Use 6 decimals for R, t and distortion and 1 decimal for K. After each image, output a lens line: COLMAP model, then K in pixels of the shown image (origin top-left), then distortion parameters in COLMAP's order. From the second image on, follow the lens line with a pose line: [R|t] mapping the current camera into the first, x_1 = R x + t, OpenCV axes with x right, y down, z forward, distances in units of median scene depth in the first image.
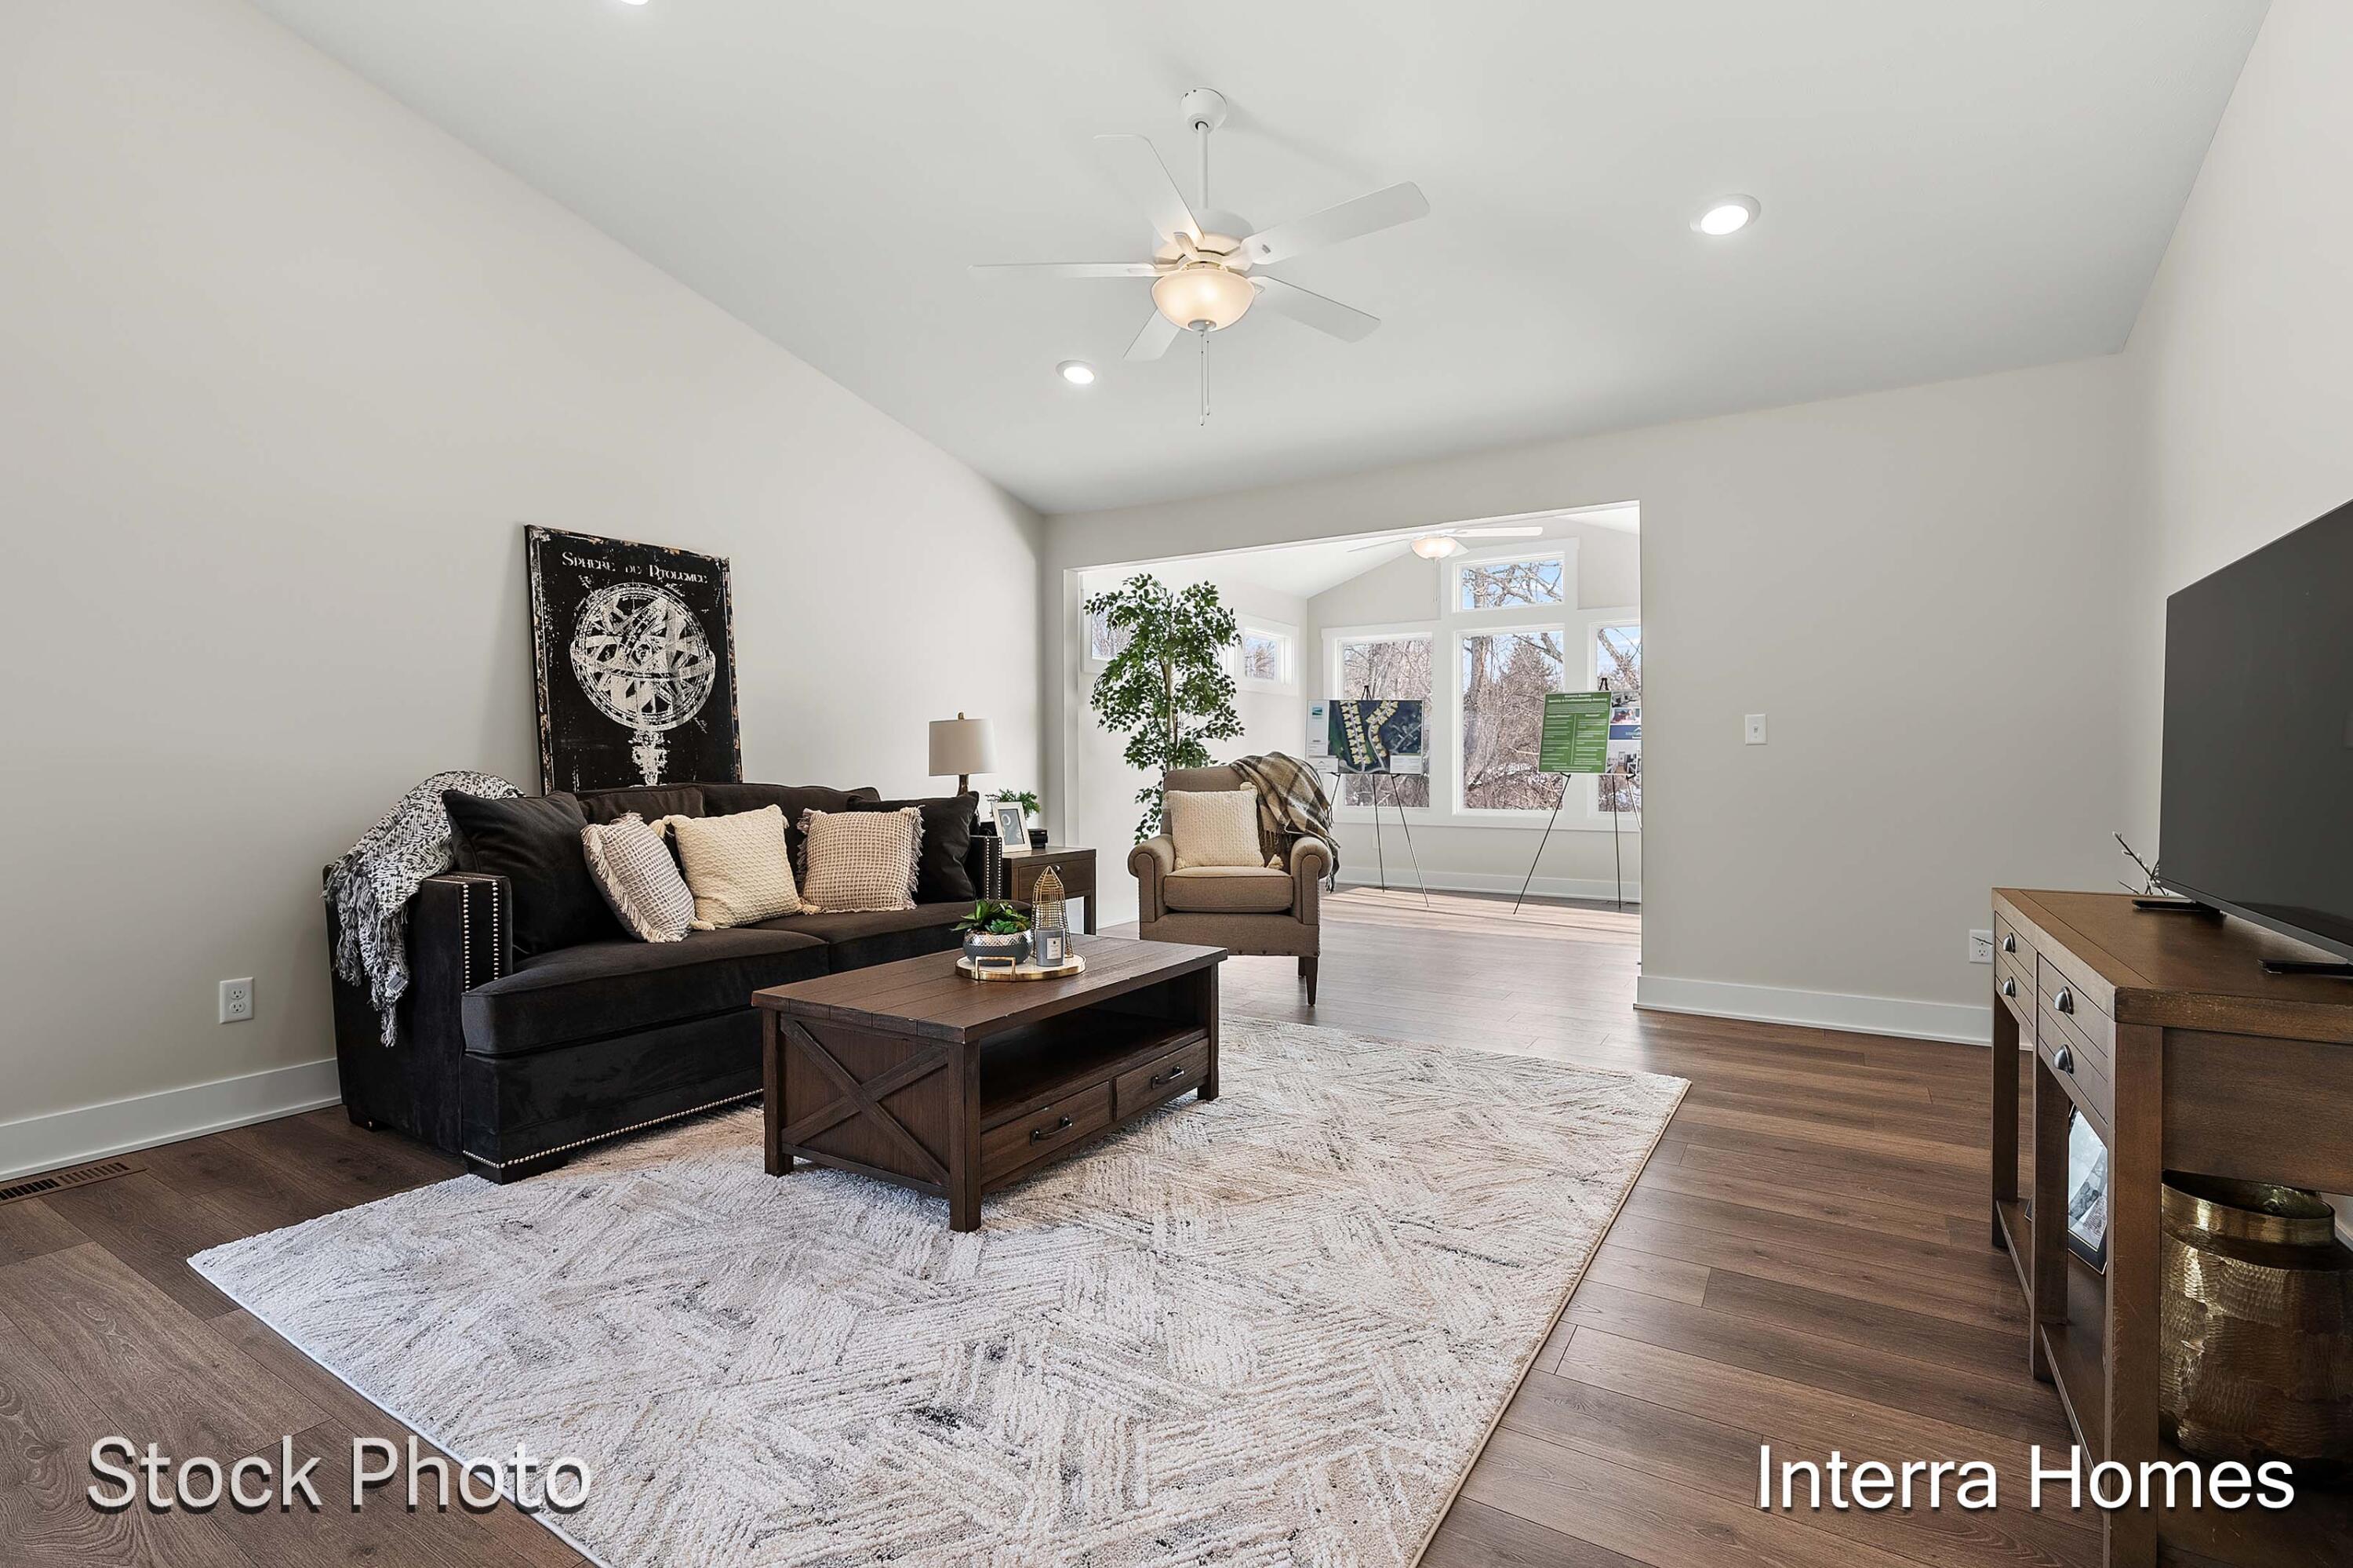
lens RADIAL K [[1074.2, 0, 1179.4], [0, 1074.2, 776.9], [0, 0, 1]] dist [-0.003320, -0.000918]
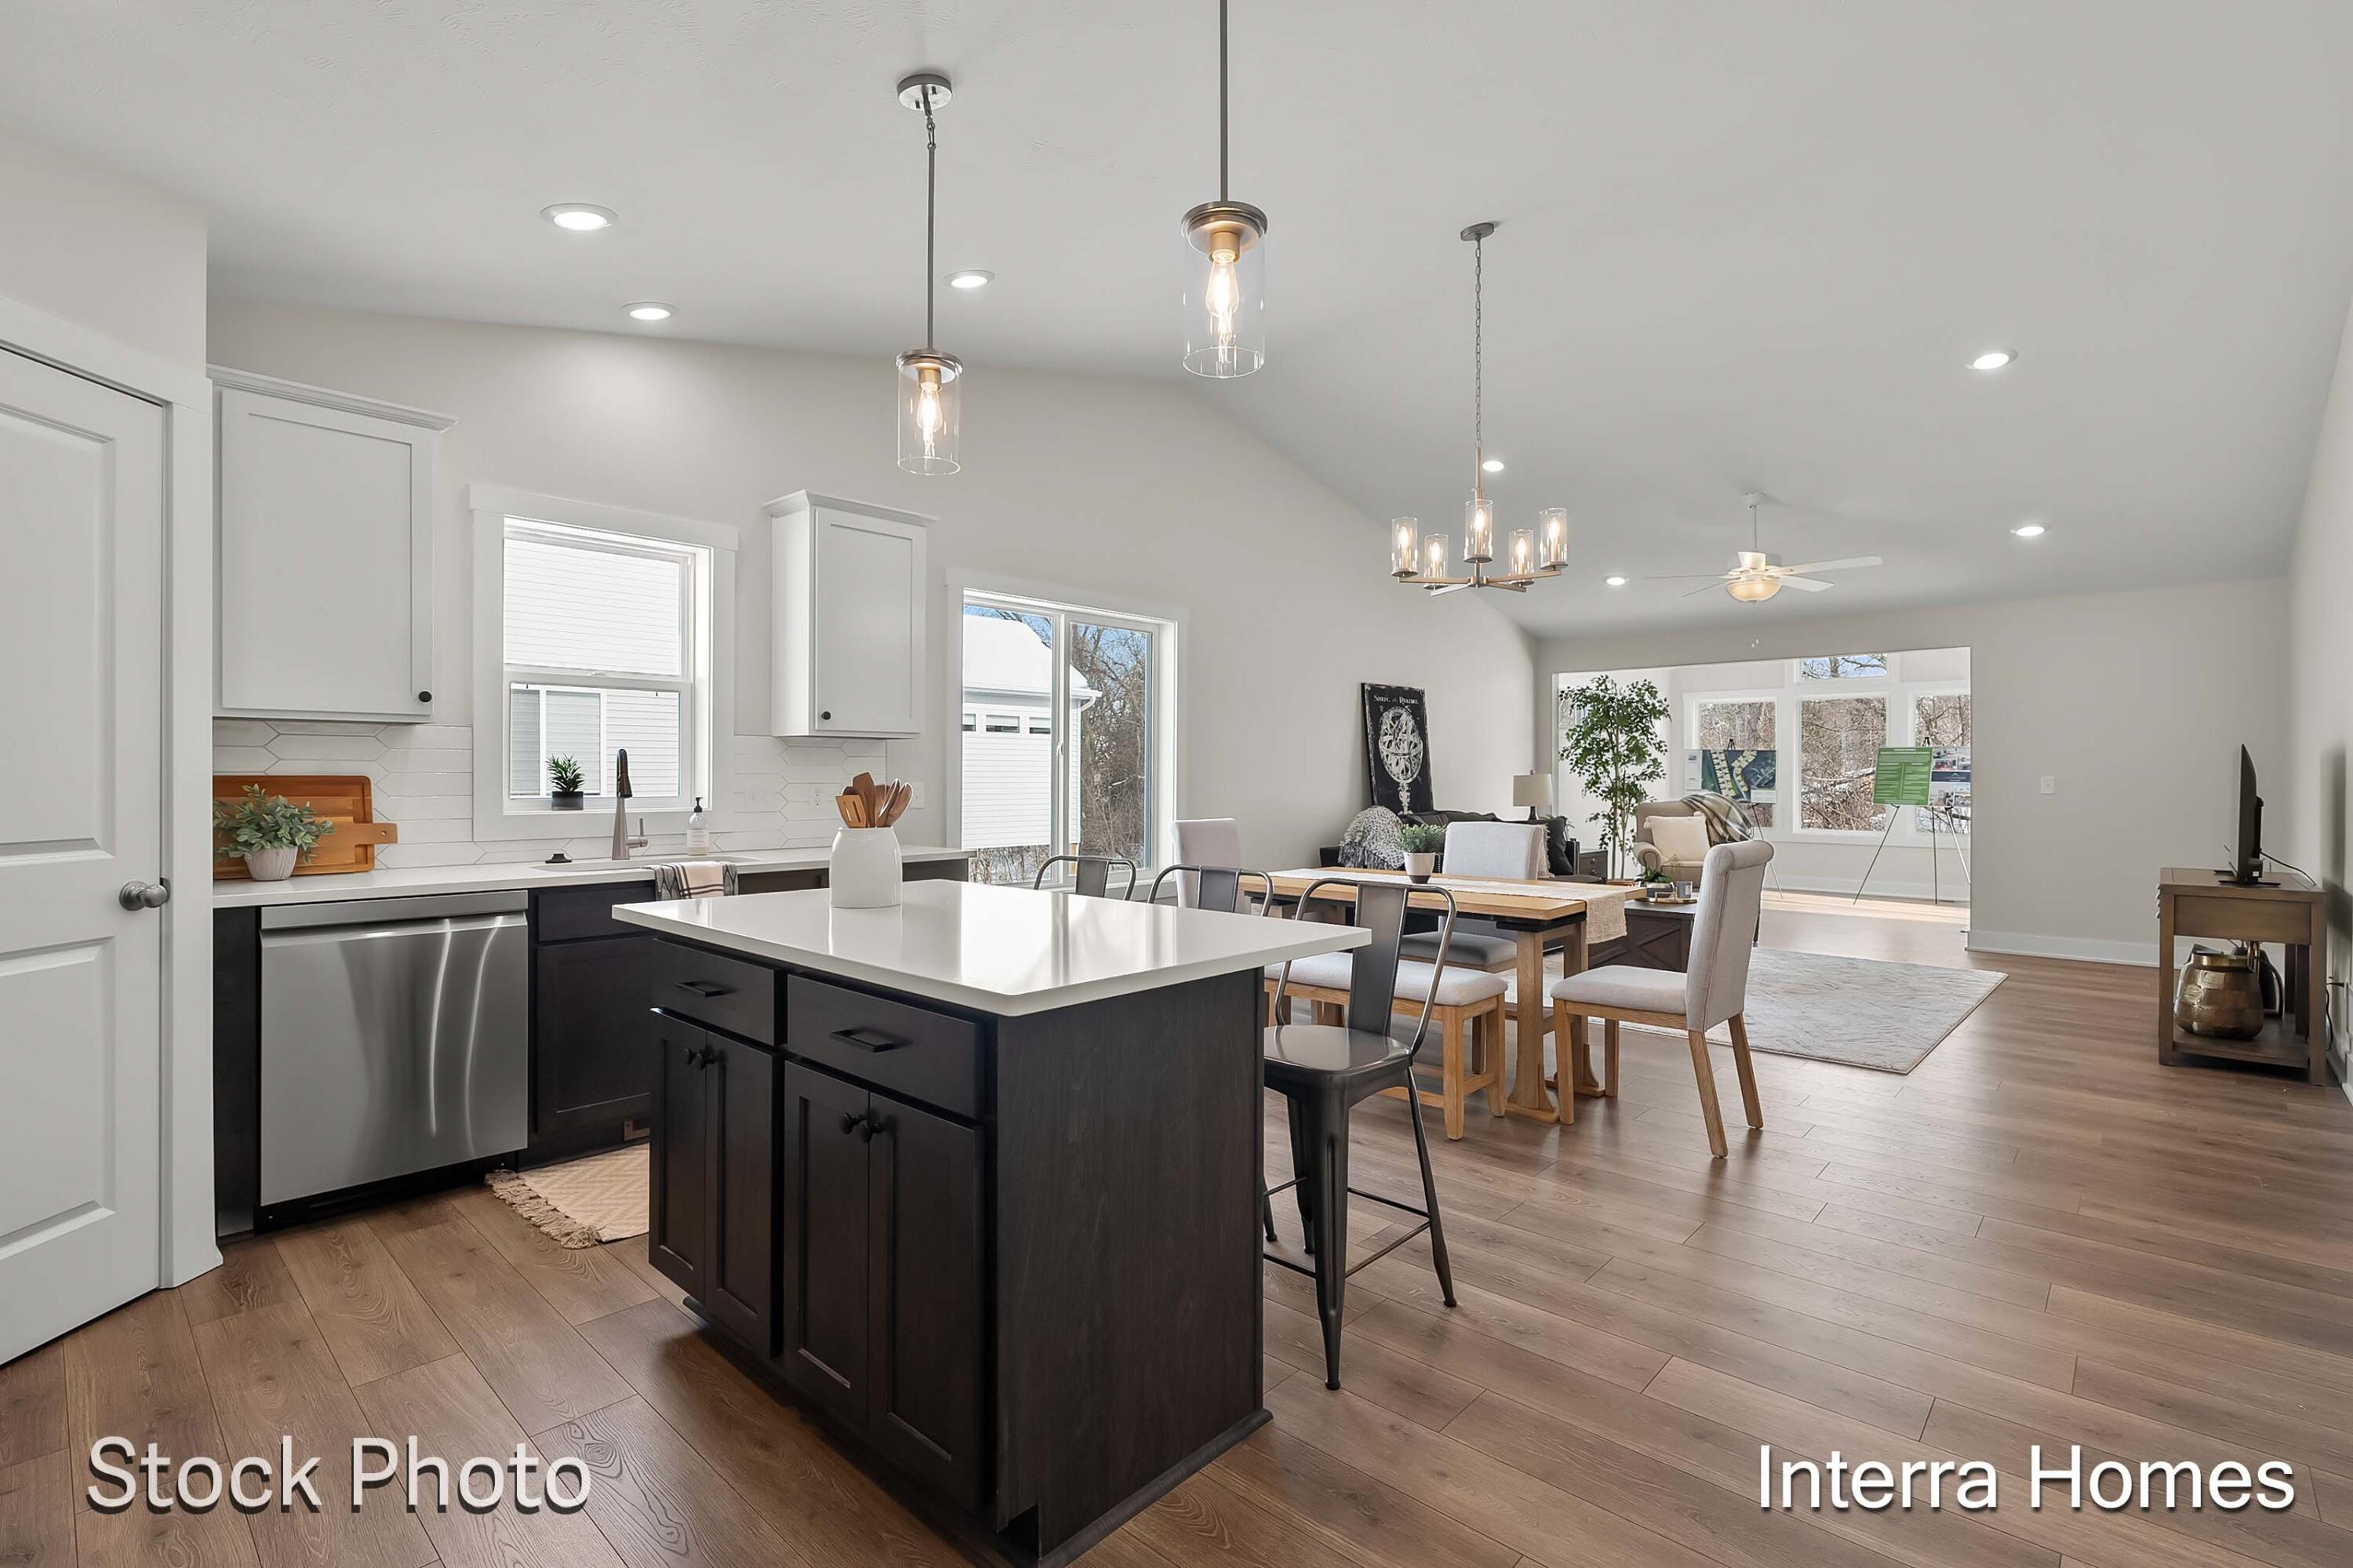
lens RADIAL K [[1074.2, 0, 1173.8], [0, 1074.2, 789.8], [0, 0, 1]] dist [-0.003320, -0.000918]
pose [[0.981391, 0.007868, -0.191857, -0.345877], [-0.008039, 0.999968, -0.000112, -0.017810], [0.191850, 0.001652, 0.981423, -0.649865]]
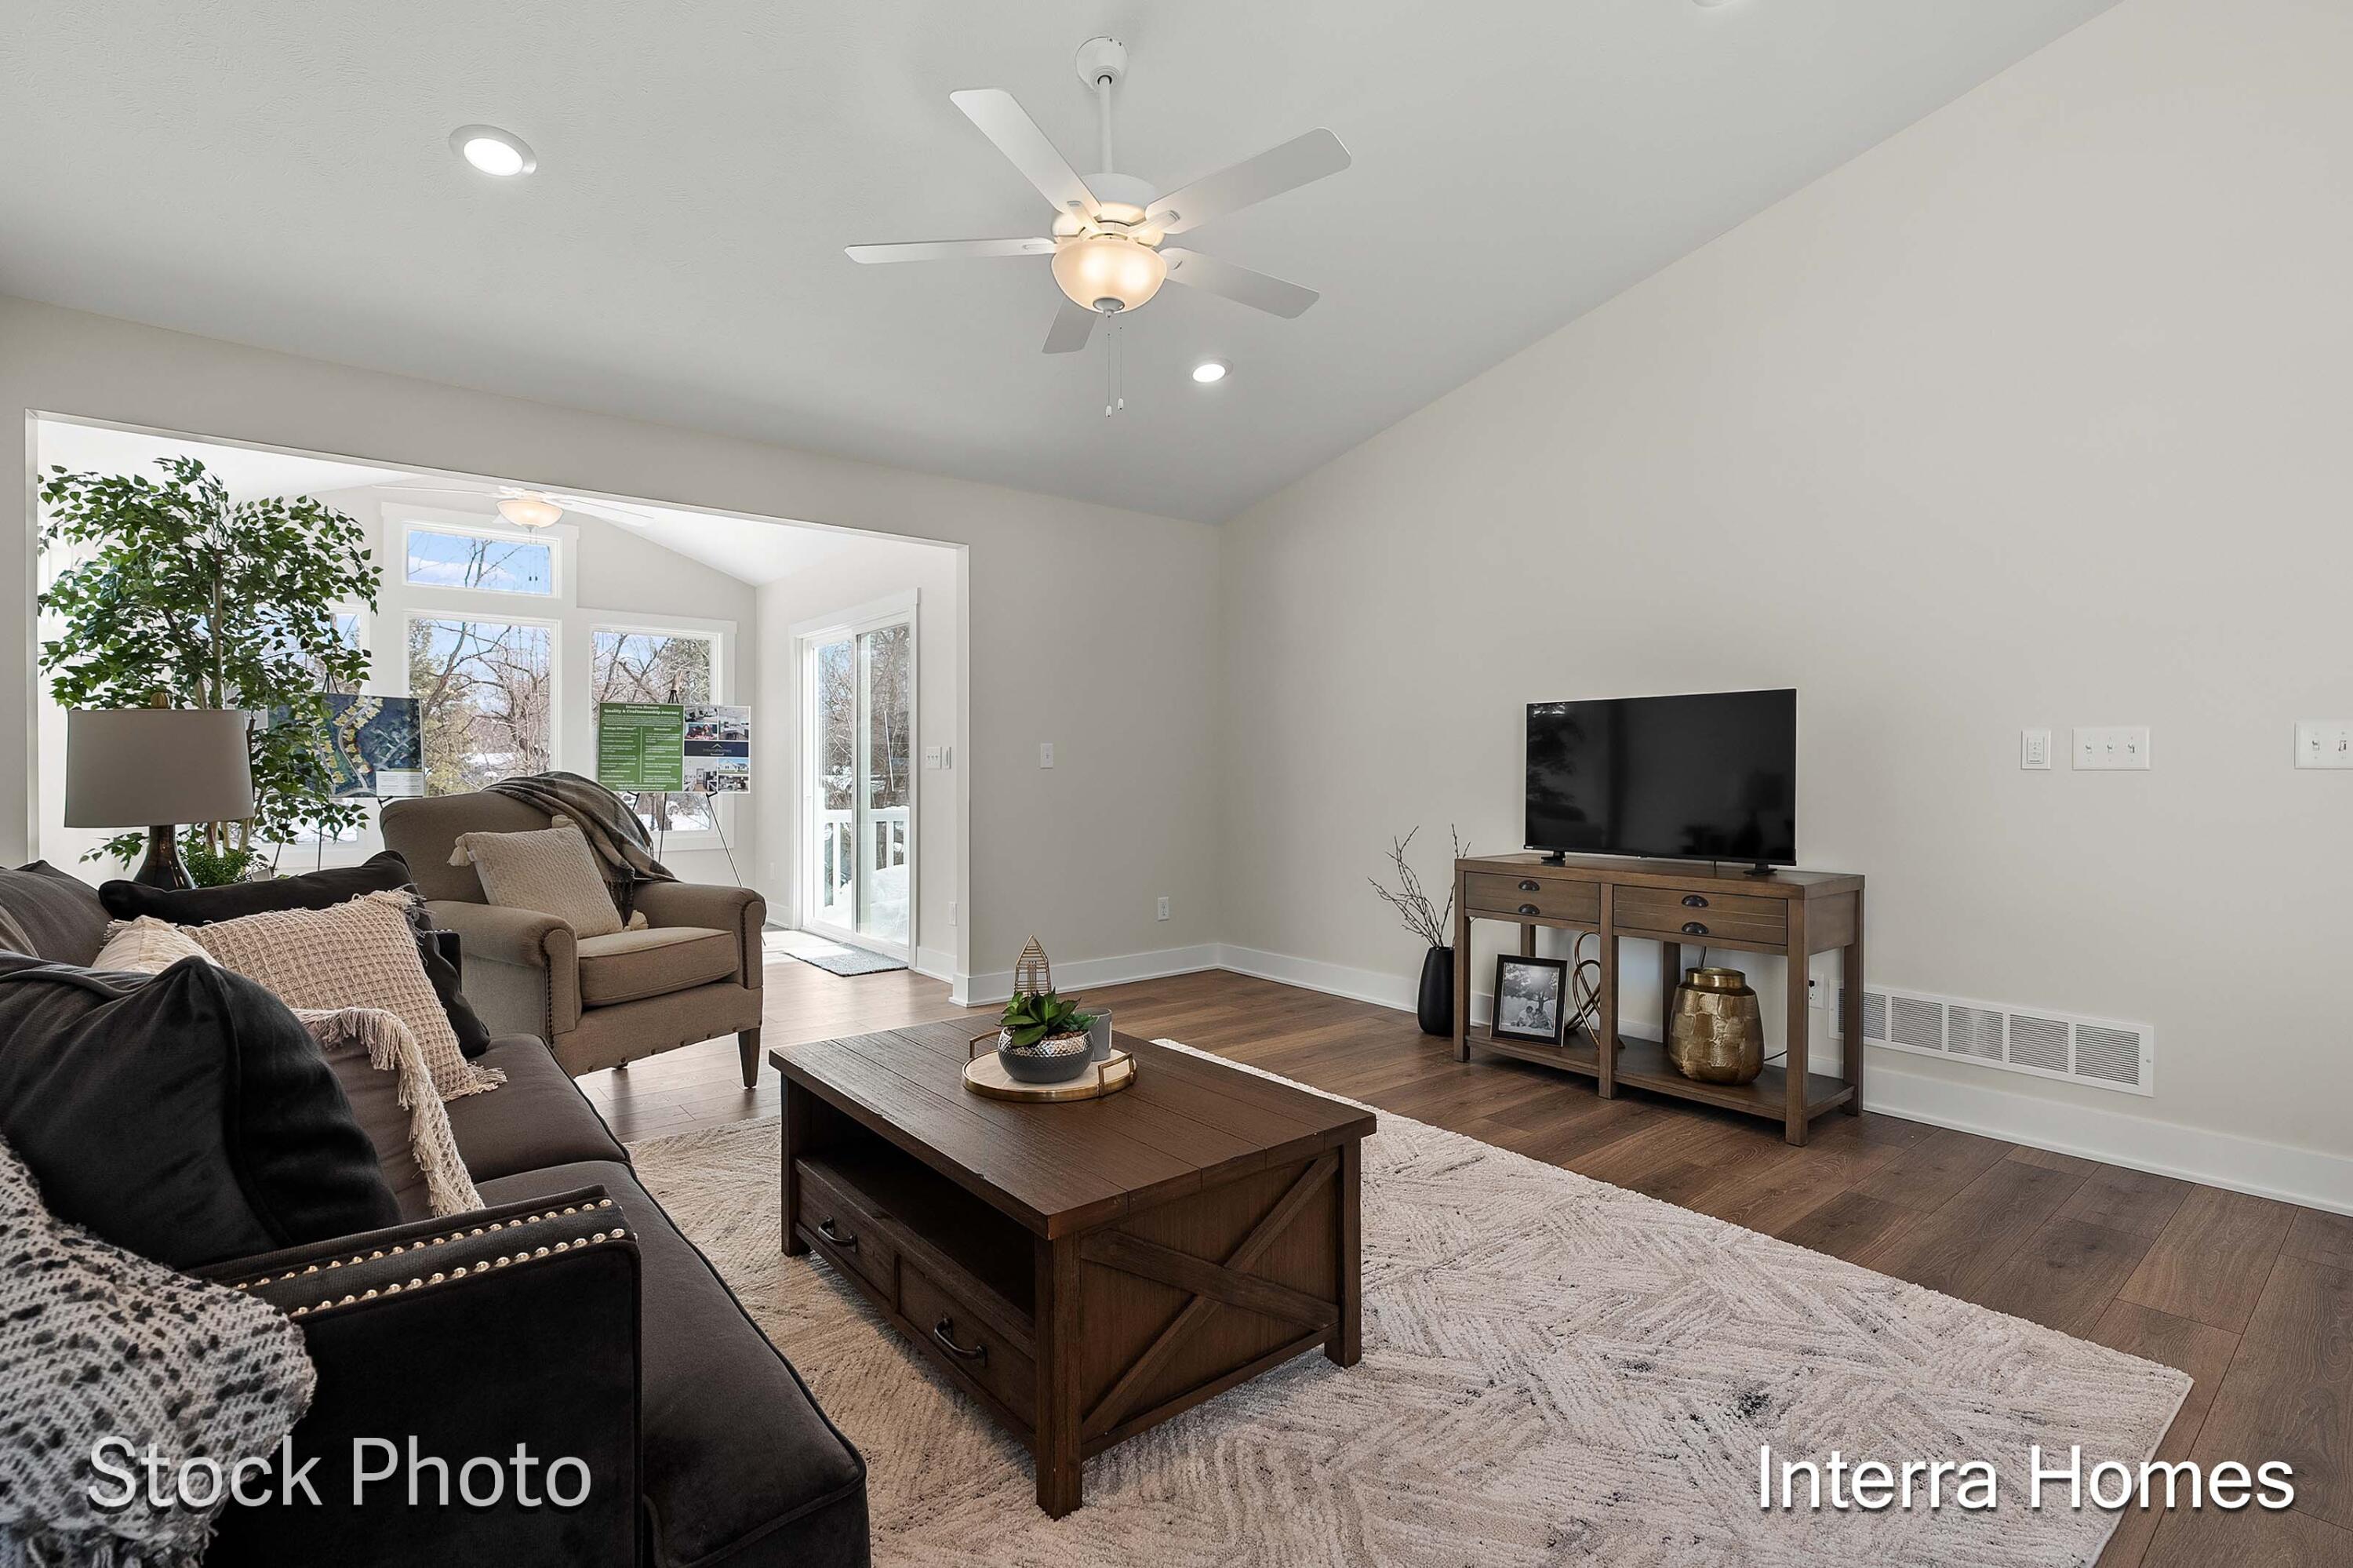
lens RADIAL K [[1074.2, 0, 1155.2], [0, 1074.2, 778.7], [0, 0, 1]] dist [-0.003320, -0.000918]
pose [[0.336820, -0.006301, 0.941548, -0.396398], [0.011408, 0.999932, 0.002611, -0.013992], [-0.941500, 0.009862, 0.336869, 0.326717]]
